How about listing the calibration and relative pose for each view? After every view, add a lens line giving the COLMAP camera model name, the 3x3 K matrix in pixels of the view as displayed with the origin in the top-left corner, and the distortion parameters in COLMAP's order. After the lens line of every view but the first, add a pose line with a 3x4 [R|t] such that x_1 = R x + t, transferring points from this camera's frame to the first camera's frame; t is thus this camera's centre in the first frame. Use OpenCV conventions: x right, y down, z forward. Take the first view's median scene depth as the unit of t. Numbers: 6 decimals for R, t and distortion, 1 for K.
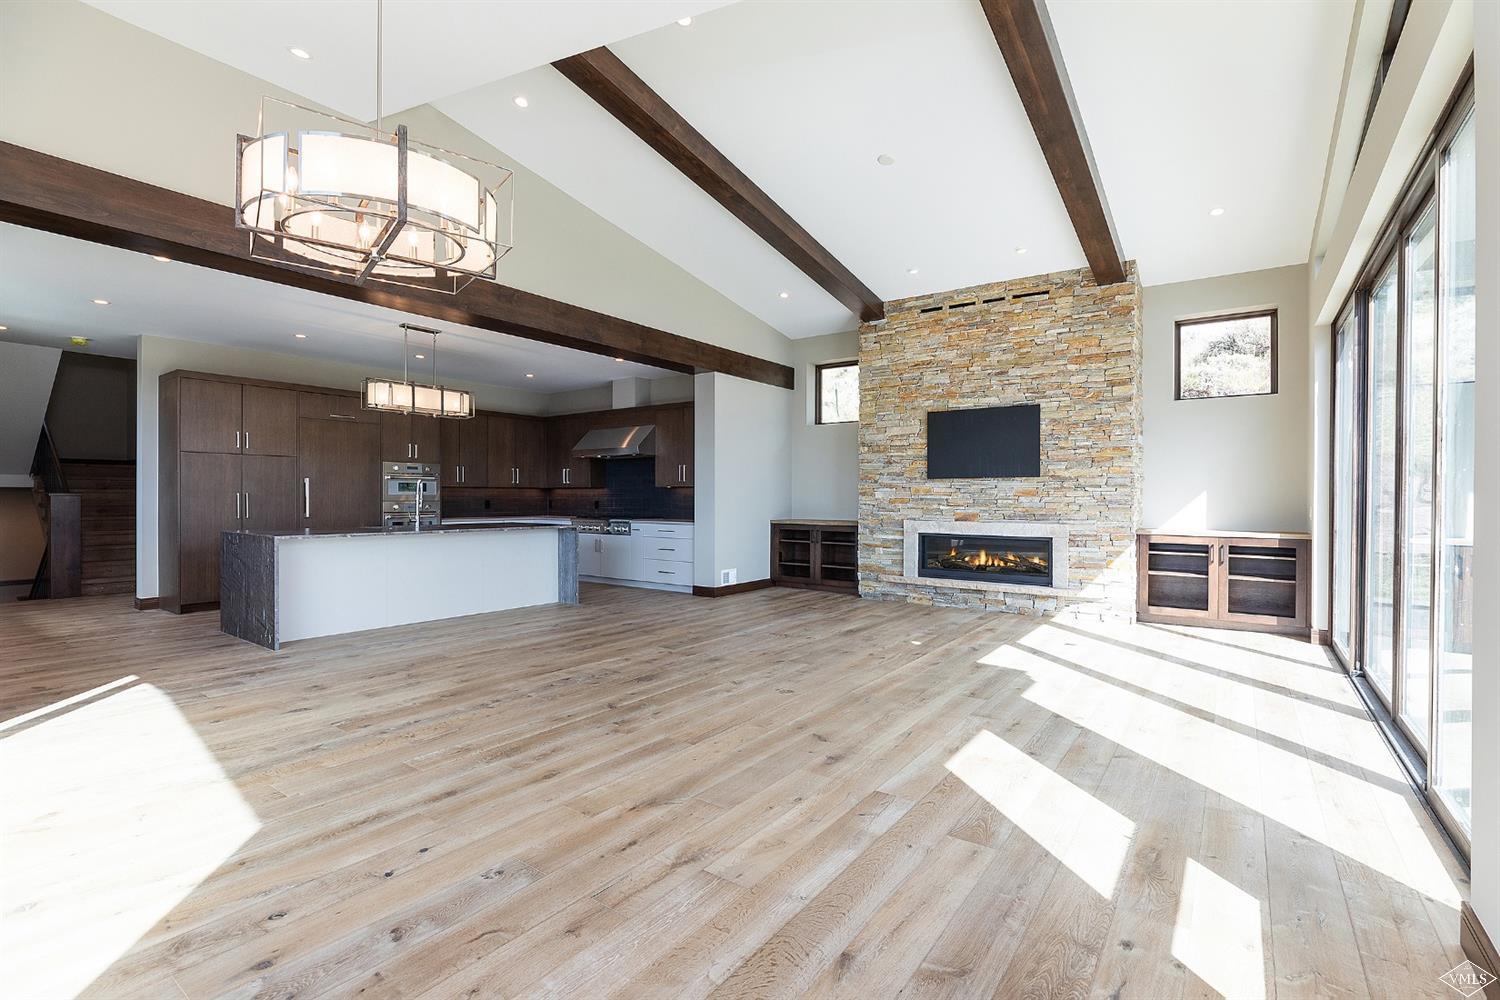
lens RADIAL K [[677.3, 0, 753.9], [0, 677.3, 499.0], [0, 0, 1]] dist [-0.018743, 0.005249]
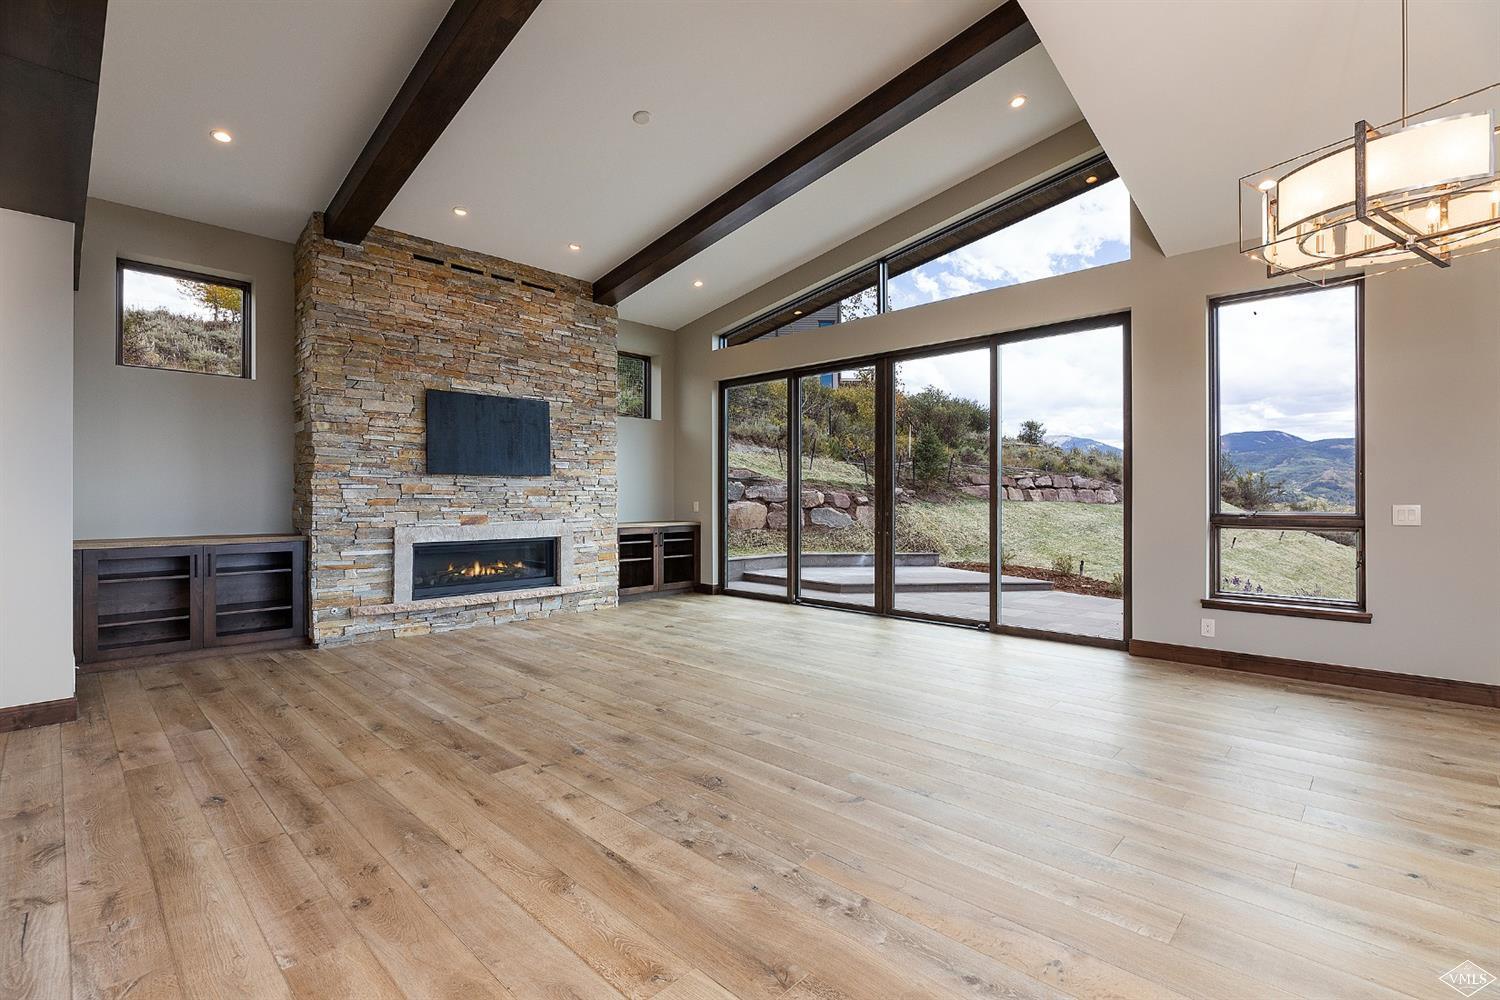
lens RADIAL K [[677.3, 0, 753.9], [0, 677.3, 499.0], [0, 0, 1]] dist [-0.018743, 0.005249]
pose [[0.138175, -0.007199, 0.990382, -0.501129], [0.004342, 0.999968, 0.006662, -0.004137], [-0.990398, 0.003380, 0.138202, 0.553882]]
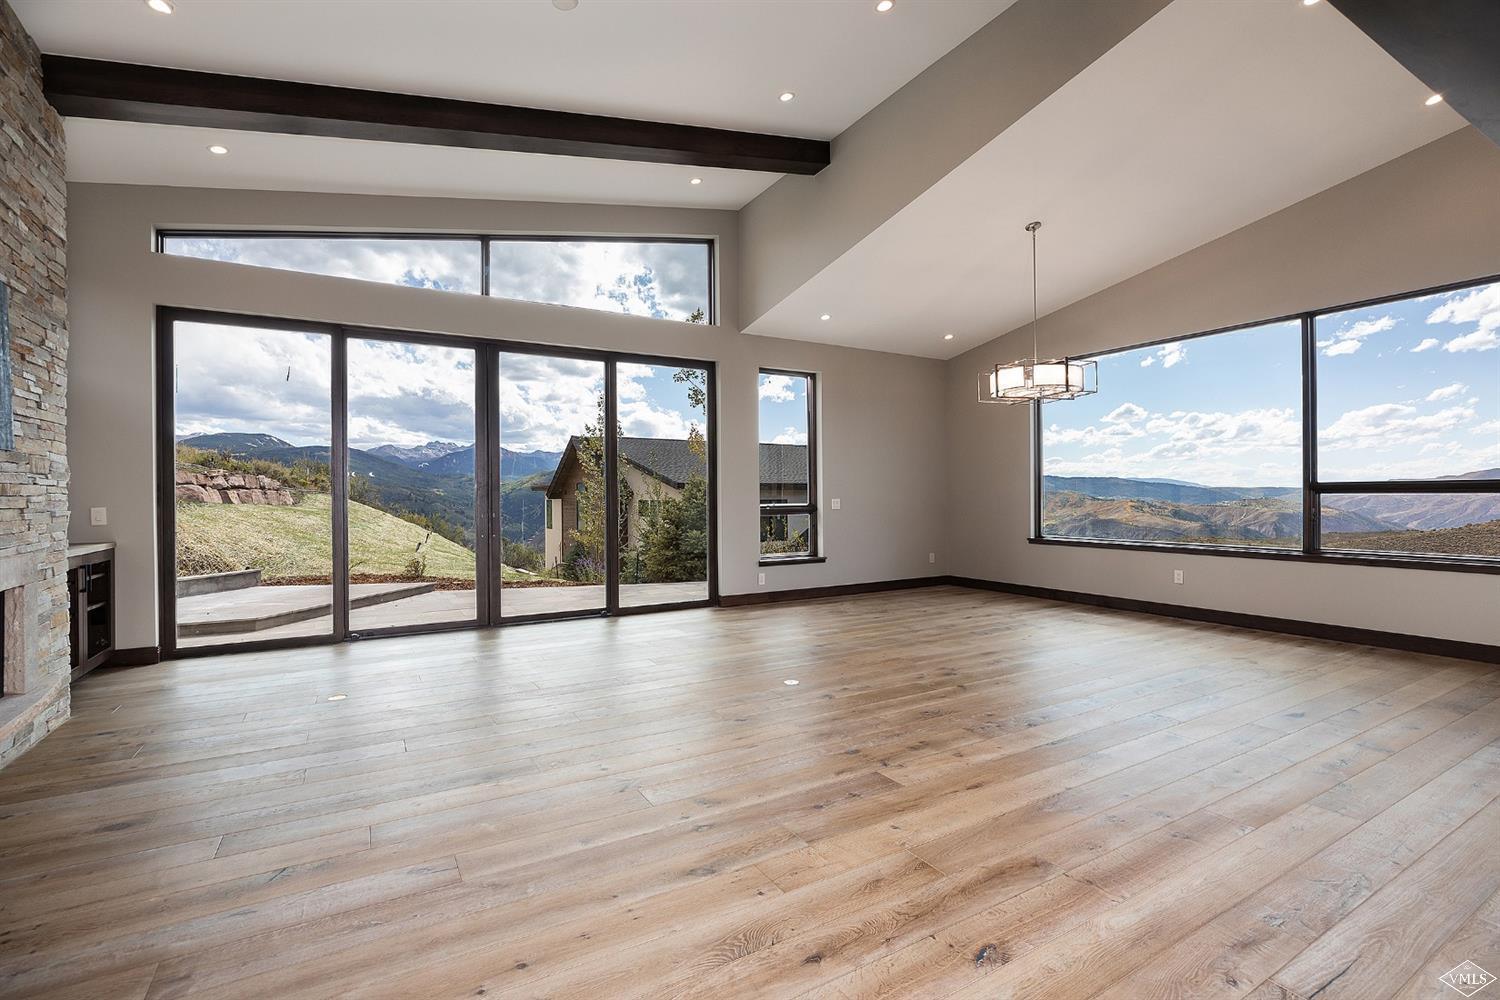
lens RADIAL K [[677.3, 0, 753.9], [0, 677.3, 499.0], [0, 0, 1]] dist [-0.018743, 0.005249]
pose [[-0.913911, -0.000748, 0.405913, -0.190446], [0.003198, 0.999954, 0.009043, -0.003892], [-0.405901, 0.009563, -0.913867, 1.171609]]
